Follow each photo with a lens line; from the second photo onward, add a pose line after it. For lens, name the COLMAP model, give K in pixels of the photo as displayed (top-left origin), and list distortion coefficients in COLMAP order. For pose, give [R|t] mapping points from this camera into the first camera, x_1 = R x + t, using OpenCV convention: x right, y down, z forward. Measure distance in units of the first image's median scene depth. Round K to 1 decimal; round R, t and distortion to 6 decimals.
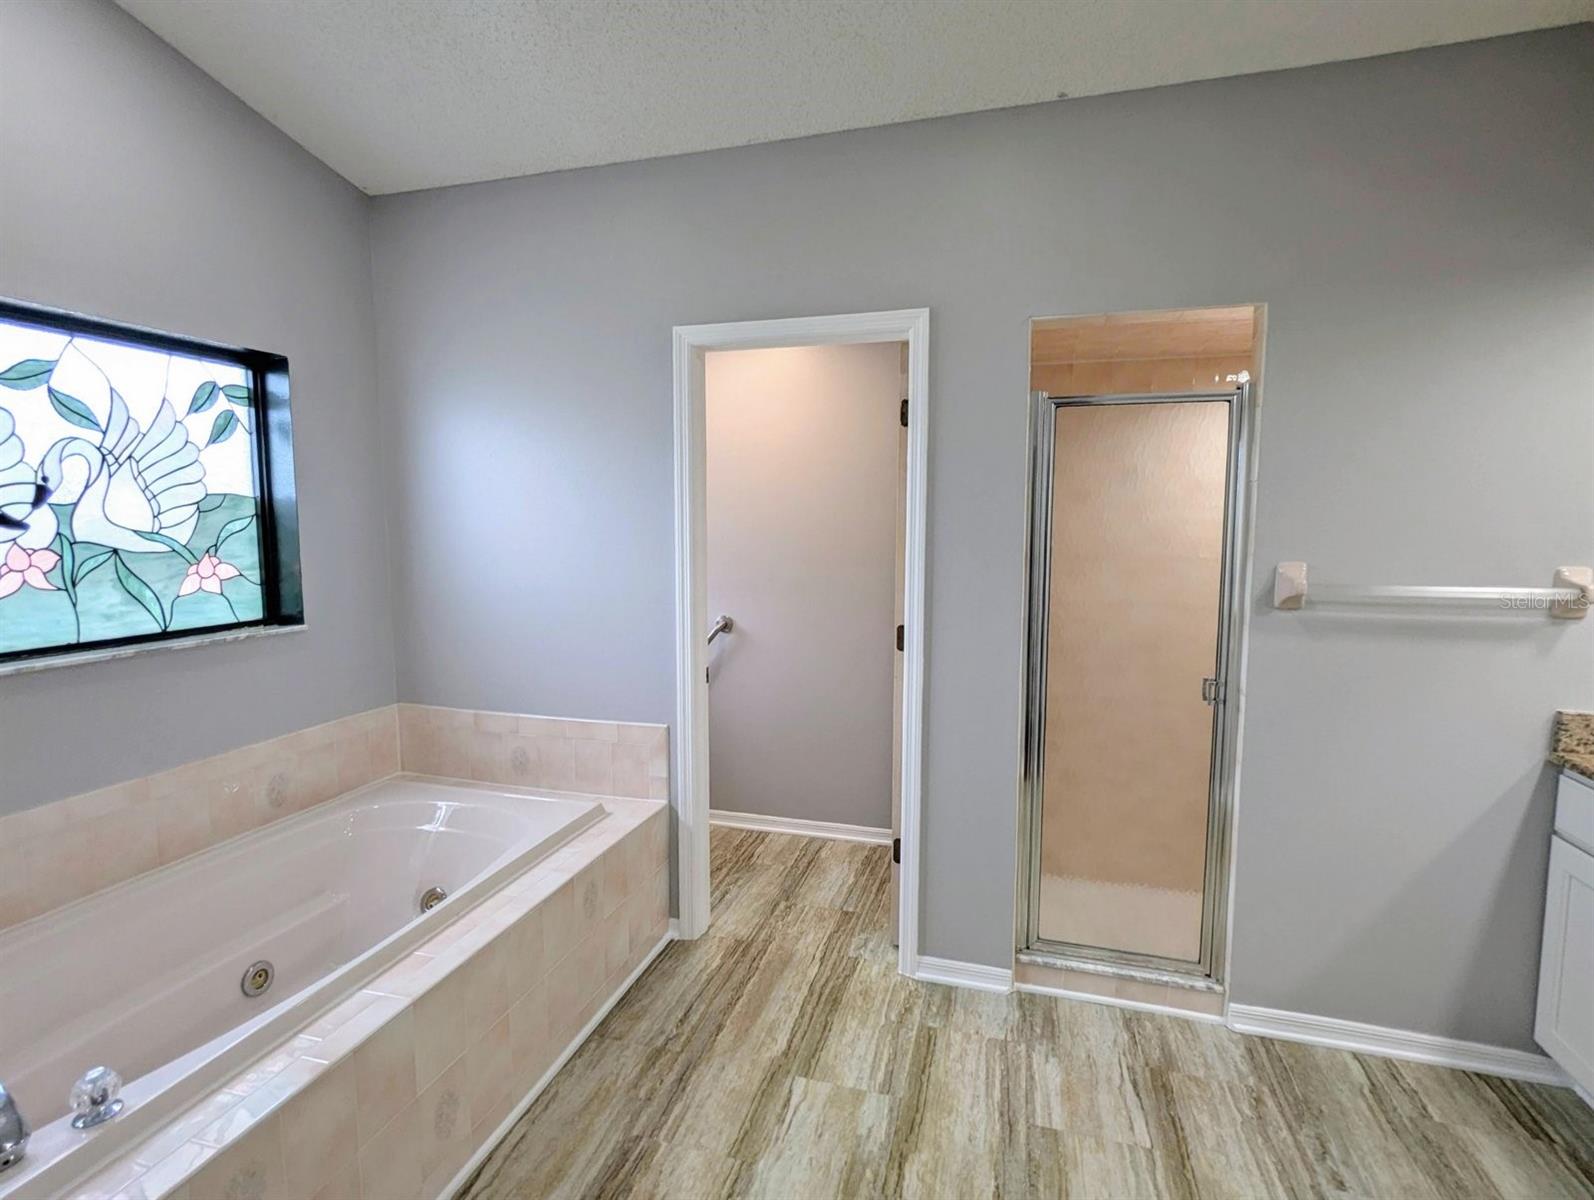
lens RADIAL K [[768.0, 0, 807.1], [0, 768.0, 598.8], [0, 0, 1]] dist [0.000384, 0.000040]
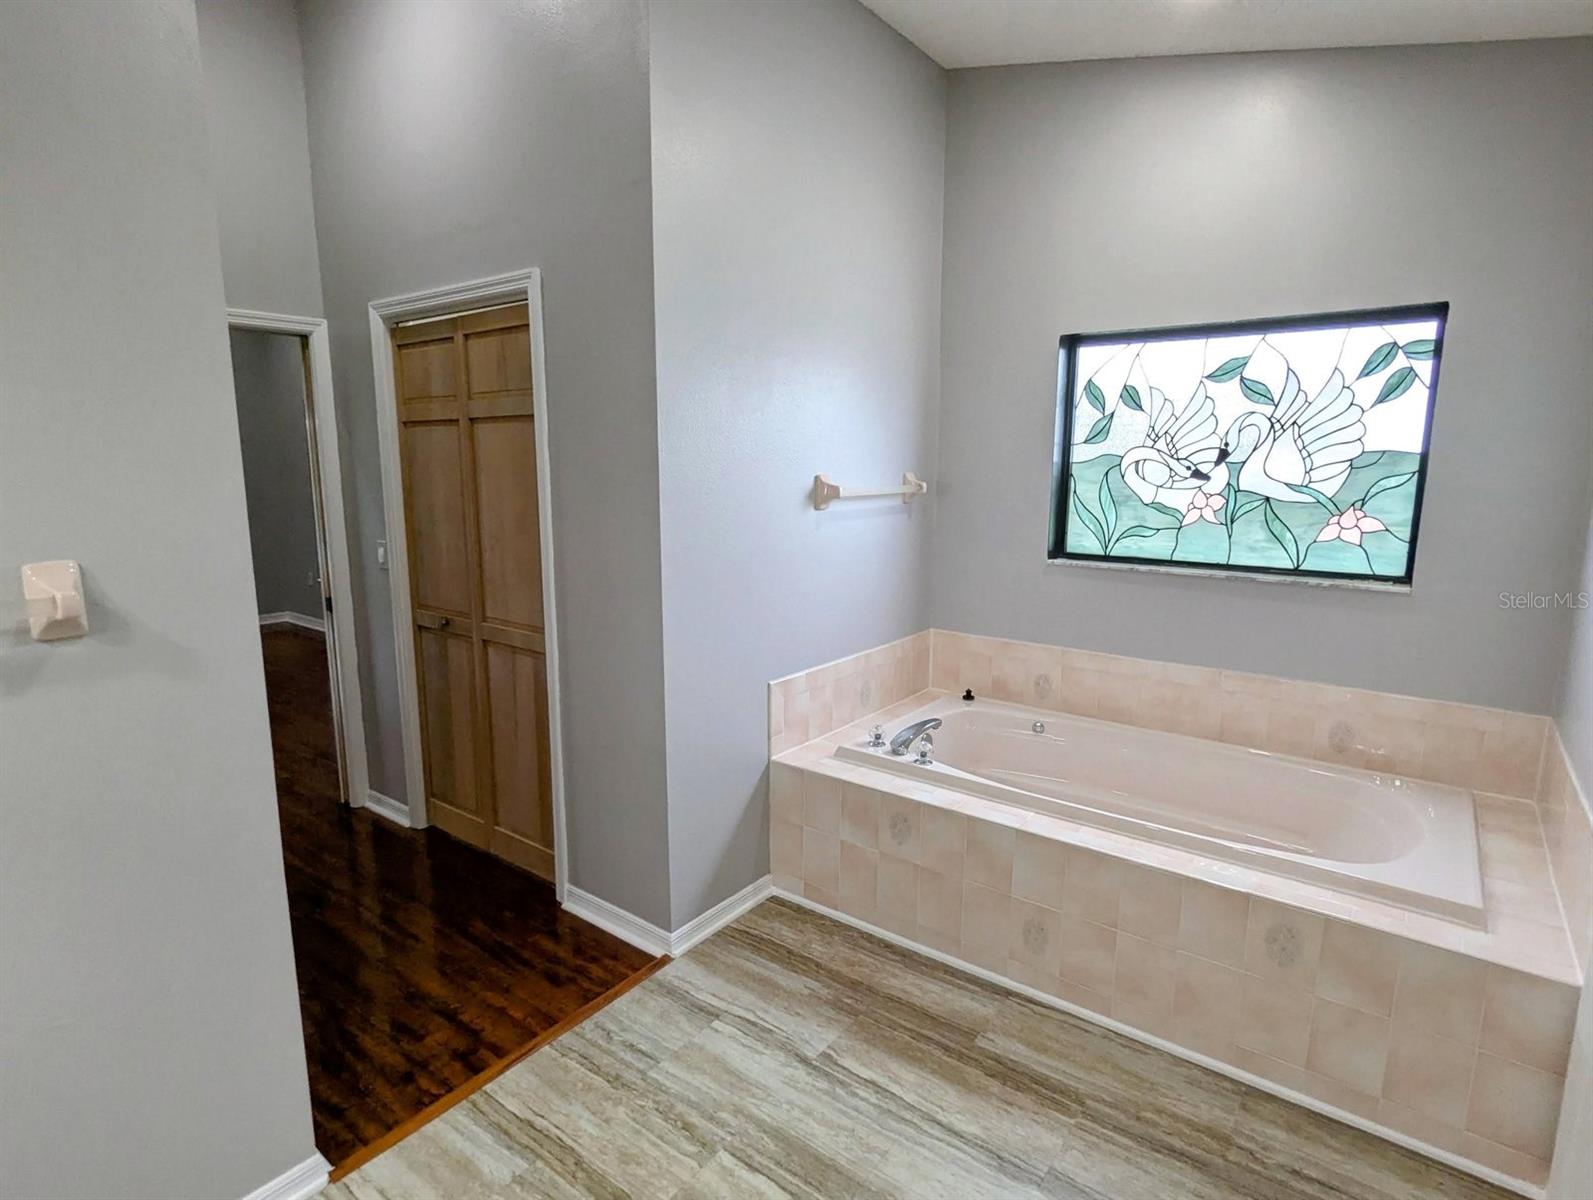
lens RADIAL K [[836.9, 0, 802.4], [0, 836.9, 603.4], [0, 0, 1]] dist [-0.002050, 0.000081]
pose [[-0.350502, 0.155056, -0.923637, 0.670804], [-0.103116, 0.973815, 0.202610, -0.093923], [0.930868, 0.166257, -0.325335, 0.751897]]
